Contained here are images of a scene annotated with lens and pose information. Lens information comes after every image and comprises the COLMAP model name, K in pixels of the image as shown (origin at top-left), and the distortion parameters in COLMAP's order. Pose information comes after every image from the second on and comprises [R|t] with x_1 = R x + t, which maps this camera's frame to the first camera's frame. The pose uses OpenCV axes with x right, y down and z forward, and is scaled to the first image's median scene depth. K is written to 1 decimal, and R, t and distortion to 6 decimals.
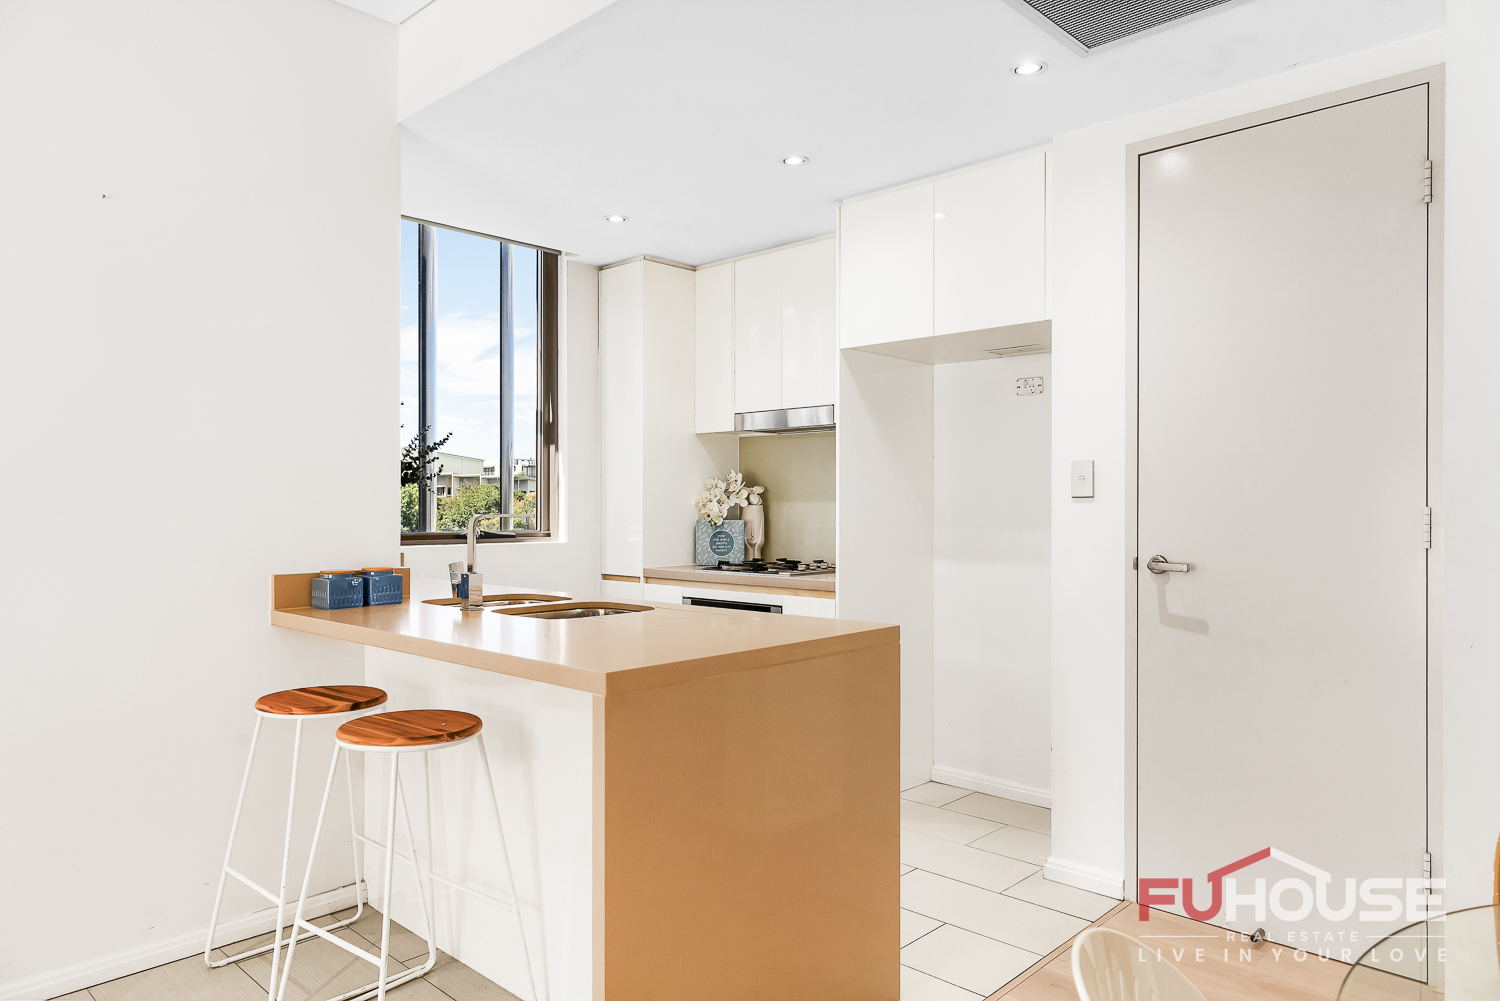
lens RADIAL K [[1024.4, 0, 750.0], [0, 1024.4, 500.5], [0, 0, 1]] dist [0.000815, -0.000049]
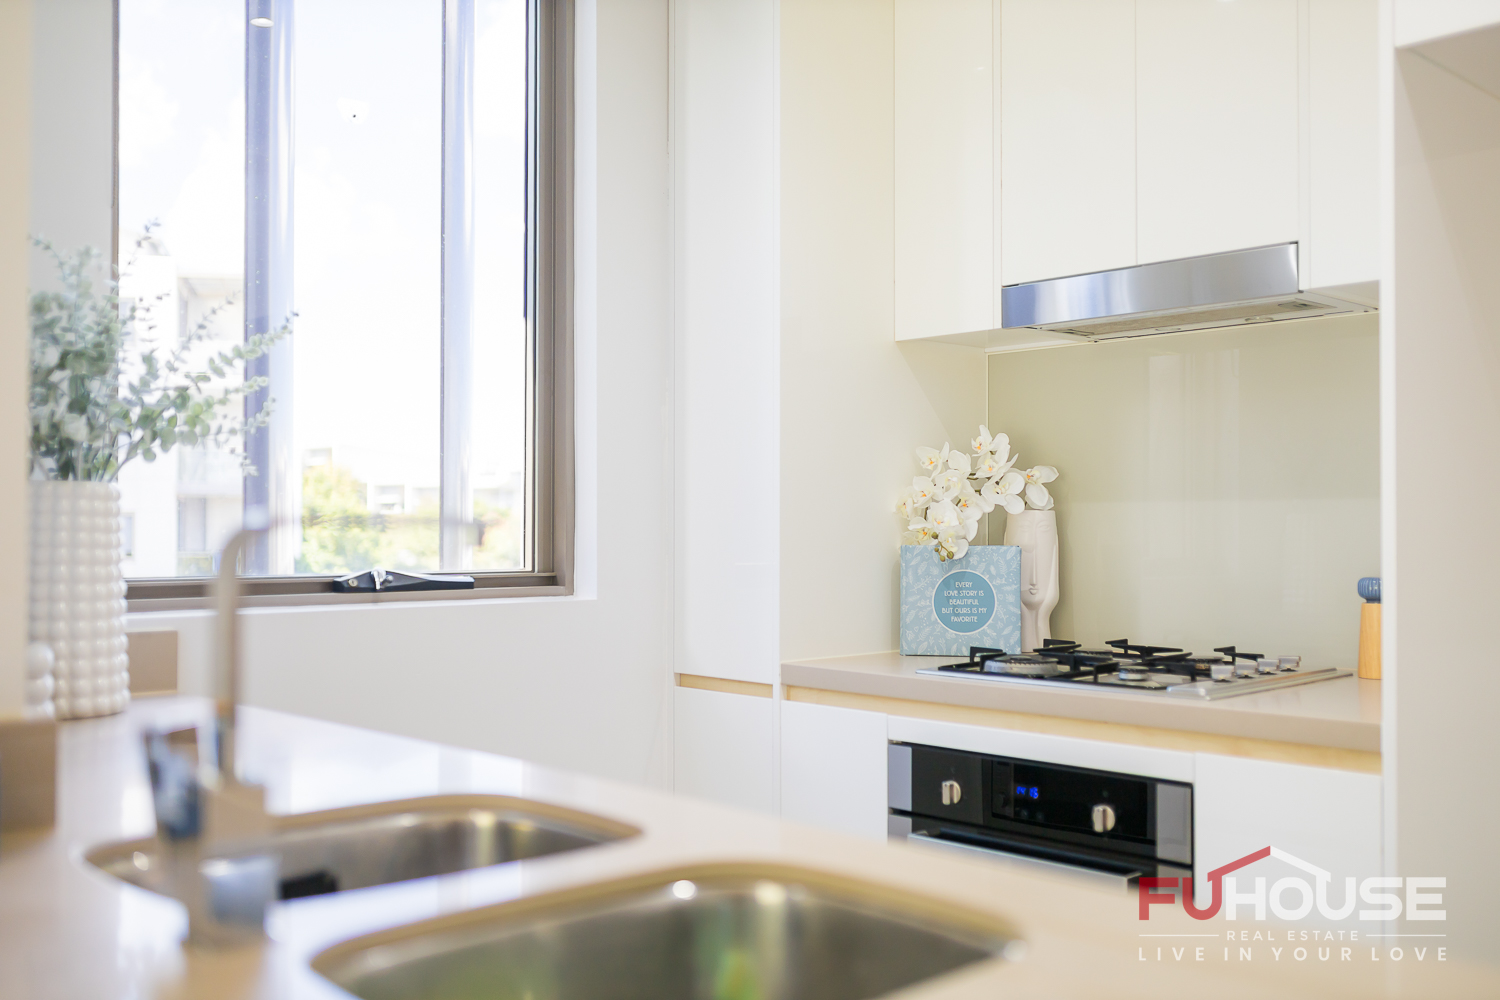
lens RADIAL K [[1417.0, 0, 750.0], [0, 1417.0, 500.0], [0, 0, 1]] dist [-0.009001, -0.010398]
pose [[0.998303, -0.001817, -0.058211, -0.080910], [0.000784, 0.999842, -0.017769, 0.010559], [0.058234, 0.017694, 0.998146, 0.420461]]
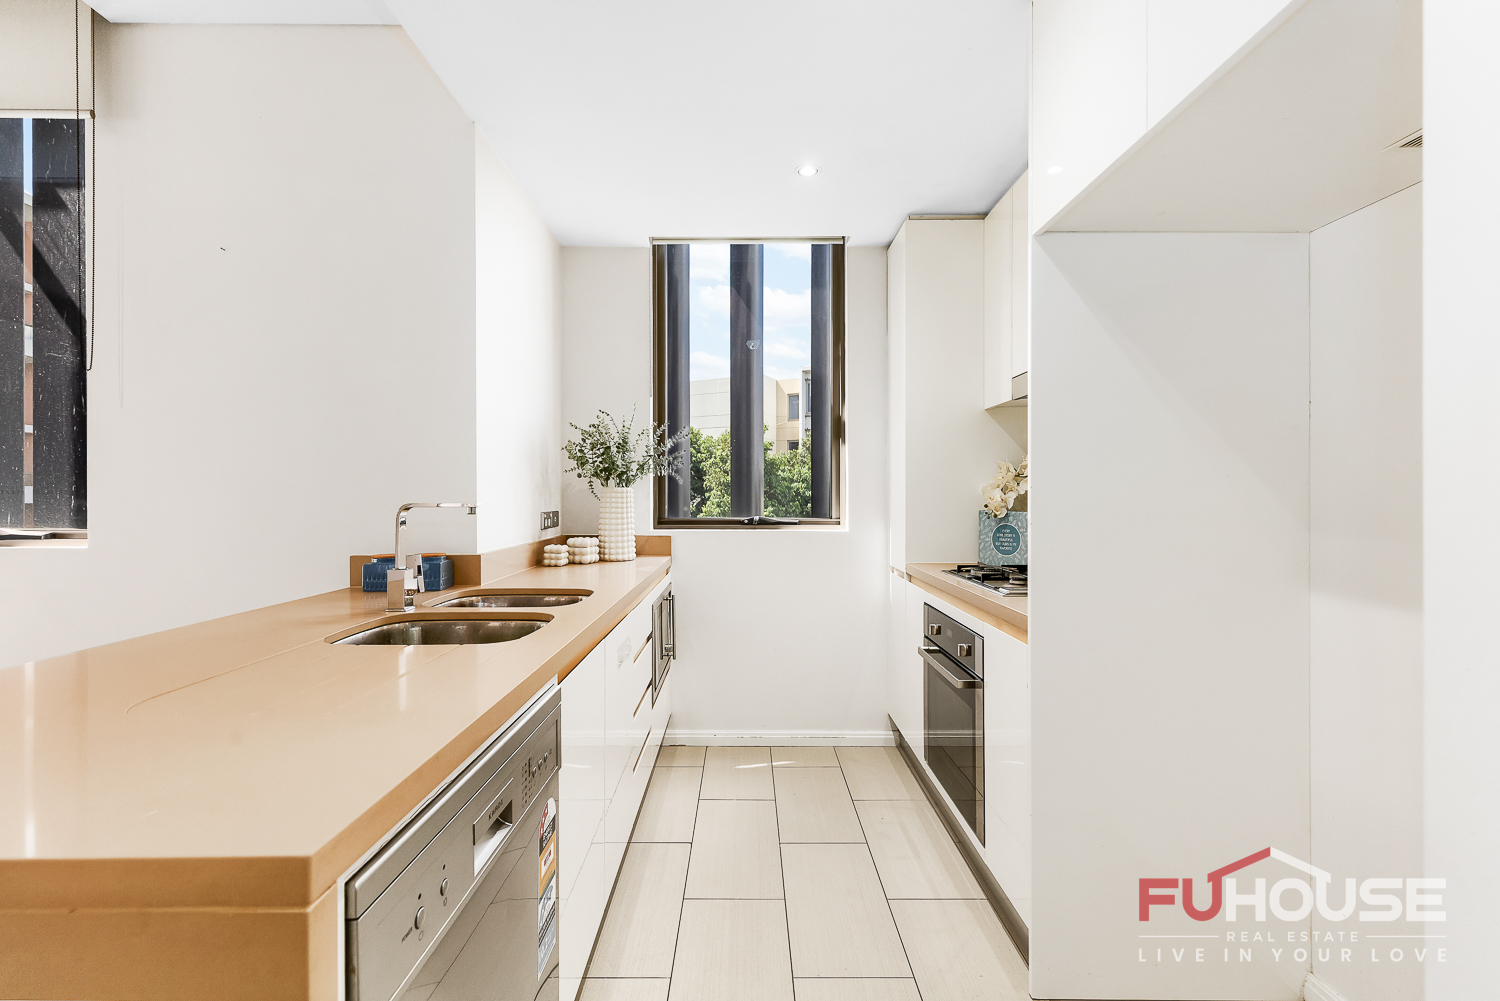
lens RADIAL K [[625.9, 0, 750.0], [0, 625.9, 500.5], [0, 0, 1]] dist [0.024220, 0.000058]
pose [[0.685520, 0.003324, -0.728046, 0.197704], [0.003229, 0.999966, 0.007606, 0.005891], [0.728046, -0.007566, 0.685486, 0.506169]]
